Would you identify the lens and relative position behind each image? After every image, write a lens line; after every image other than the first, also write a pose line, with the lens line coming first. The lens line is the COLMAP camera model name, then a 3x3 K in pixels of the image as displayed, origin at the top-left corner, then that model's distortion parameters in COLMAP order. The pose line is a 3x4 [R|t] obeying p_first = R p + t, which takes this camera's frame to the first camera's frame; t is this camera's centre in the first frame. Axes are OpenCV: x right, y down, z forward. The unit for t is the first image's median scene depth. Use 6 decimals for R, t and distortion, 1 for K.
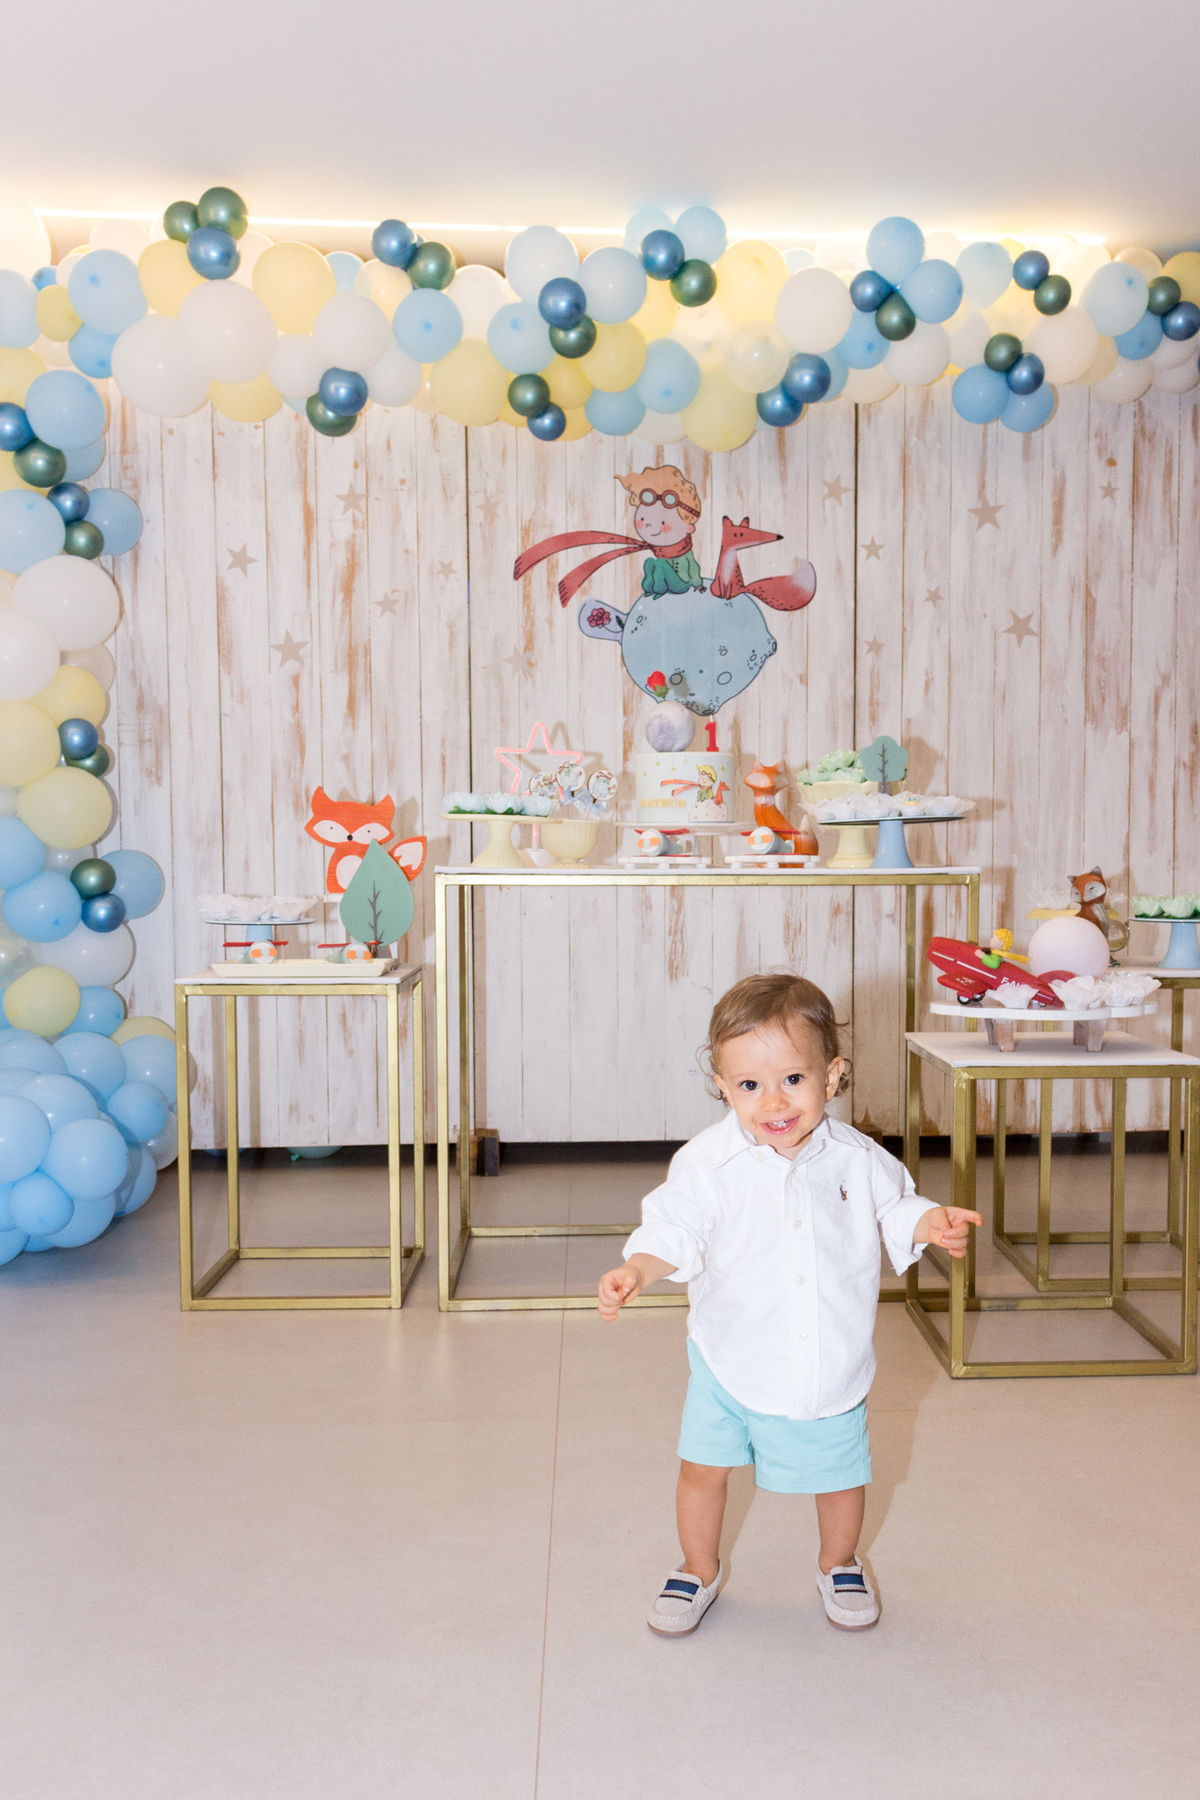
lens RADIAL K [[1628.8, 0, 701.4], [0, 1628.8, 955.9], [0, 0, 1]] dist [0.005225, -0.009201]
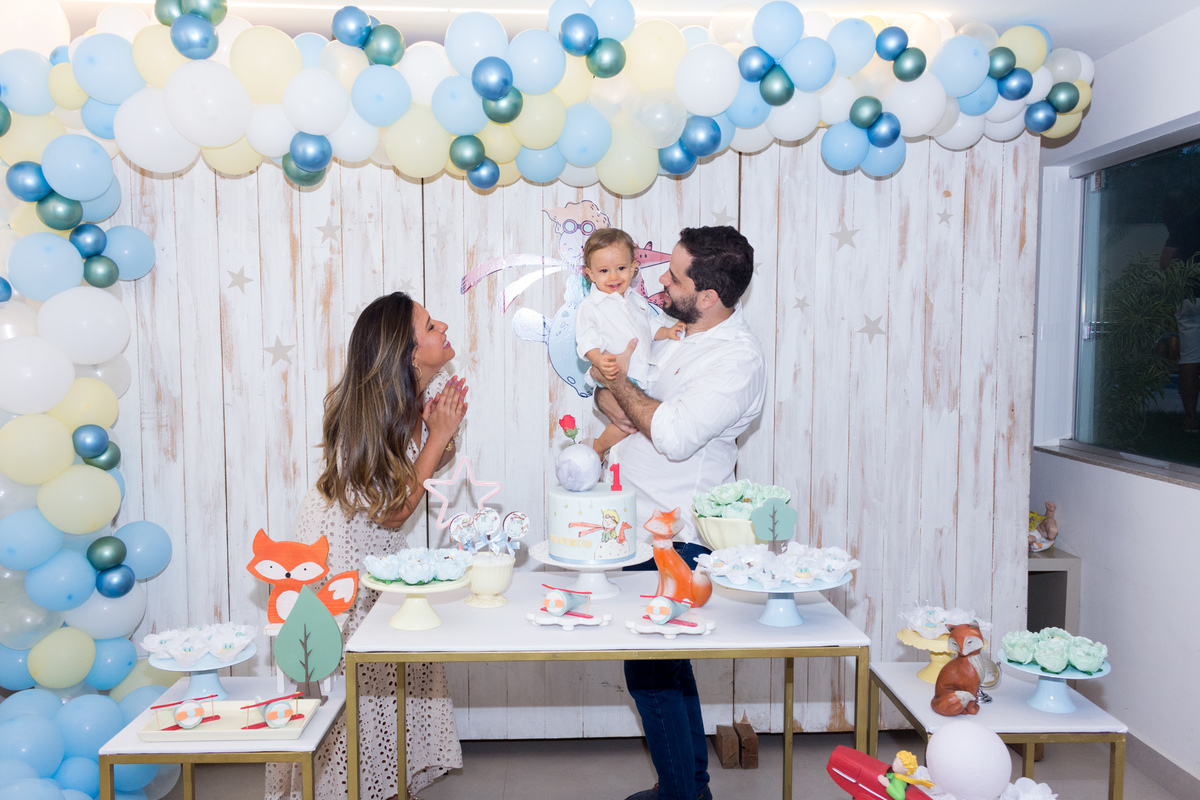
lens RADIAL K [[965.6, 0, 600.2], [0, 965.6, 416.0], [0, 0, 1]] dist [0.010462, 0.002743]
pose [[0.999617, 0.004566, -0.027307, 0.010768], [-0.004353, 0.999960, 0.007871, -0.145305], [0.027342, -0.007749, 0.999596, 0.271759]]
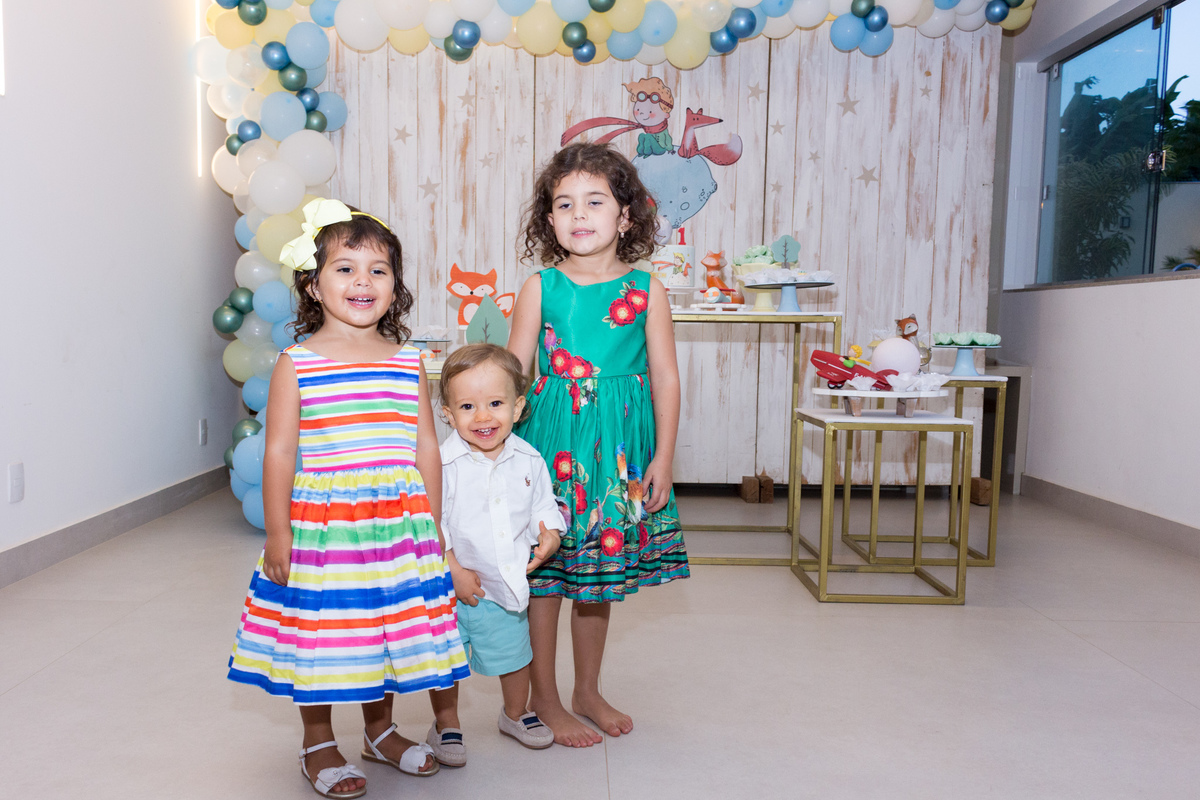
lens RADIAL K [[1030.0, 0, 552.5], [0, 1030.0, 435.1], [0, 0, 1]] dist [0.006187, -0.002256]
pose [[0.995847, 0.023400, -0.087982, -0.023172], [-0.020421, 0.999192, 0.034608, 0.030629], [0.088721, -0.032668, 0.995521, -0.071287]]
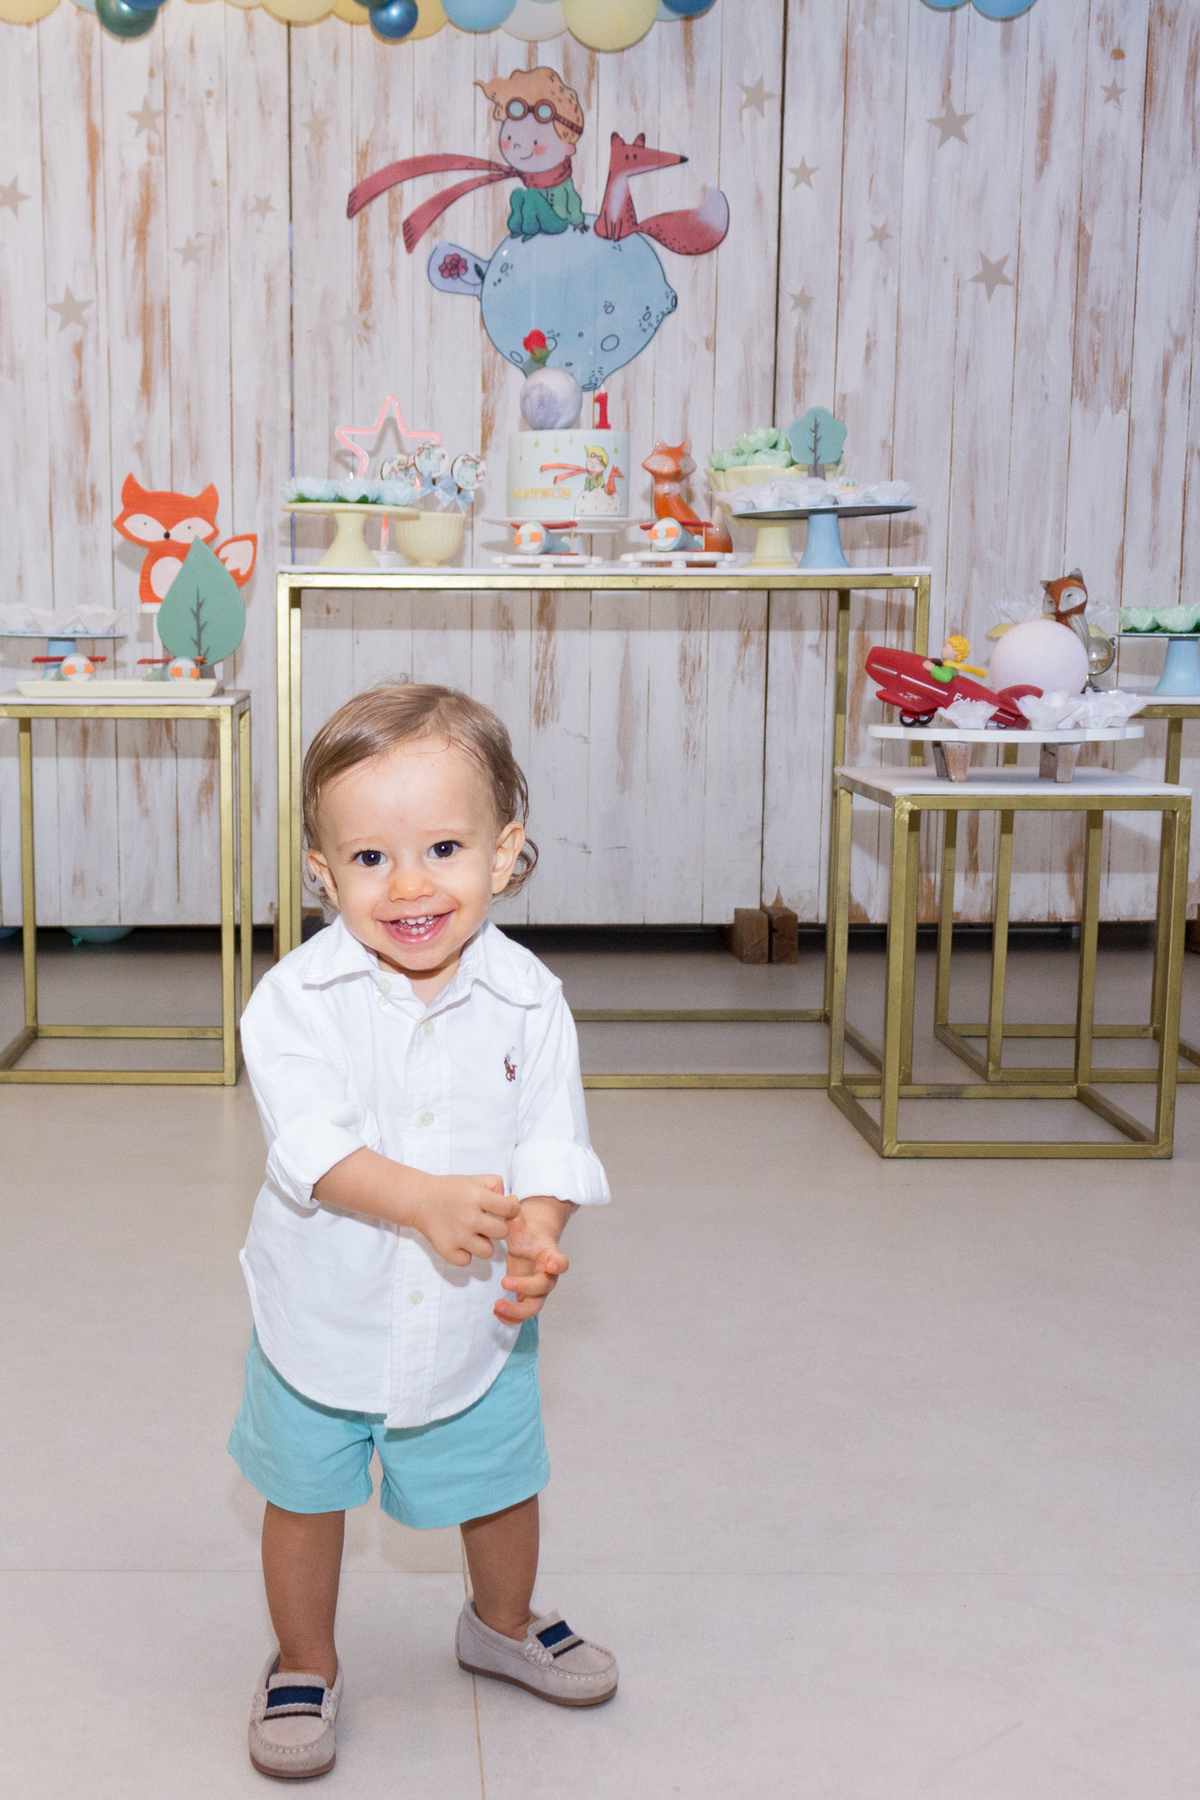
lens RADIAL K [[2213.2, 0, 381.3], [0, 2213.2, 961.7], [0, 0, 1]] dist [-0.004095, 0.012829]
pose [[0.997604, 0.012205, -0.068092, -0.020455], [-0.005753, 0.995541, 0.094151, 0.029148], [0.068937, -0.093533, 0.993227, -0.108249]]
